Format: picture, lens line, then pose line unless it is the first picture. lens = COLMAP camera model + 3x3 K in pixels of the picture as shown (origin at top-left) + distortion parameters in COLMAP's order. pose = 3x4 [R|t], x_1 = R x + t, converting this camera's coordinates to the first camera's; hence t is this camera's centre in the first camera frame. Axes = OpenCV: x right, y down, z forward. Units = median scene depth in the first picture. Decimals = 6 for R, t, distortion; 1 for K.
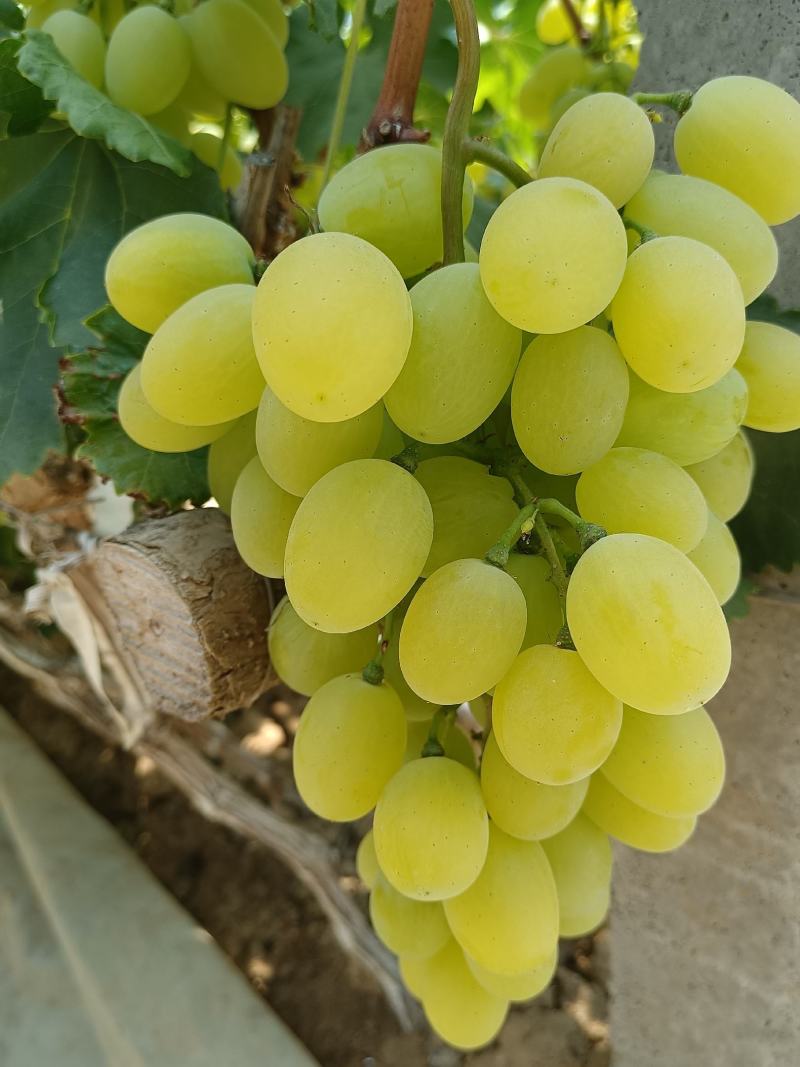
lens RADIAL K [[871.7, 0, 399.2], [0, 871.7, 510.1], [0, 0, 1]] dist [0.038412, -0.071207]
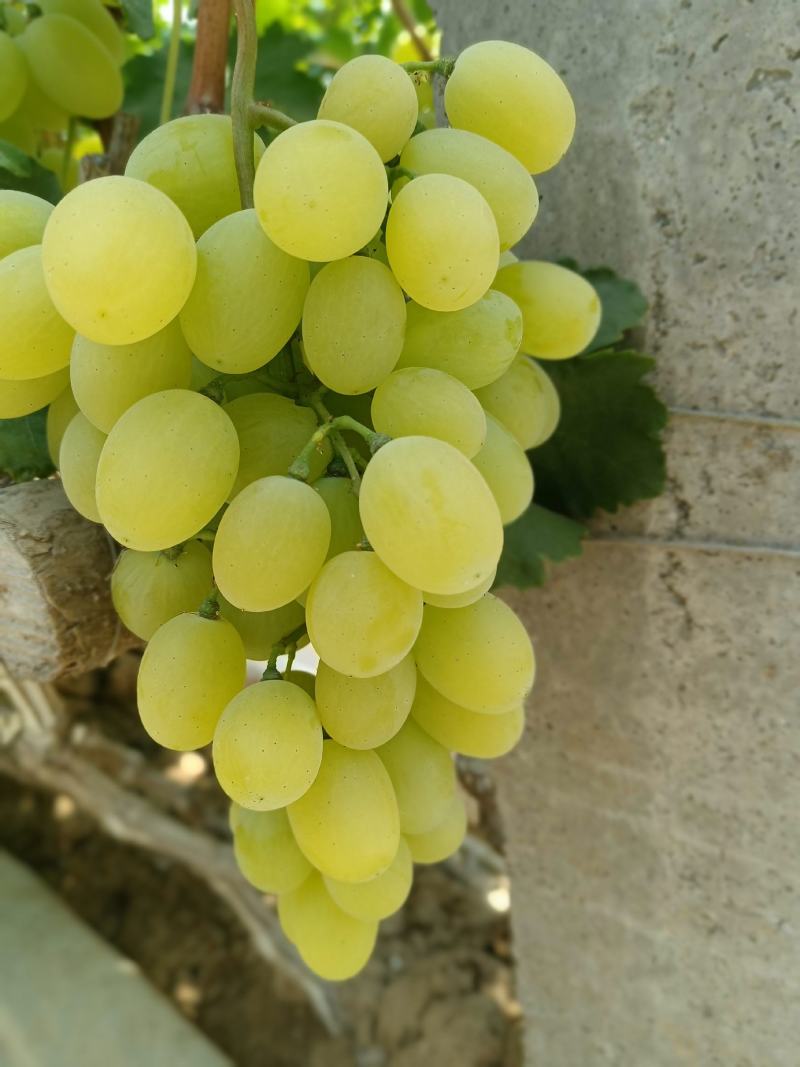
lens RADIAL K [[863.9, 0, 402.7], [0, 863.9, 528.9], [0, 0, 1]] dist [0.022395, -0.041510]
pose [[0.994724, -0.070938, 0.074106, 0.124119], [0.074222, 0.996334, -0.042537, 0.142314], [-0.070817, 0.047813, 0.996343, -0.060931]]
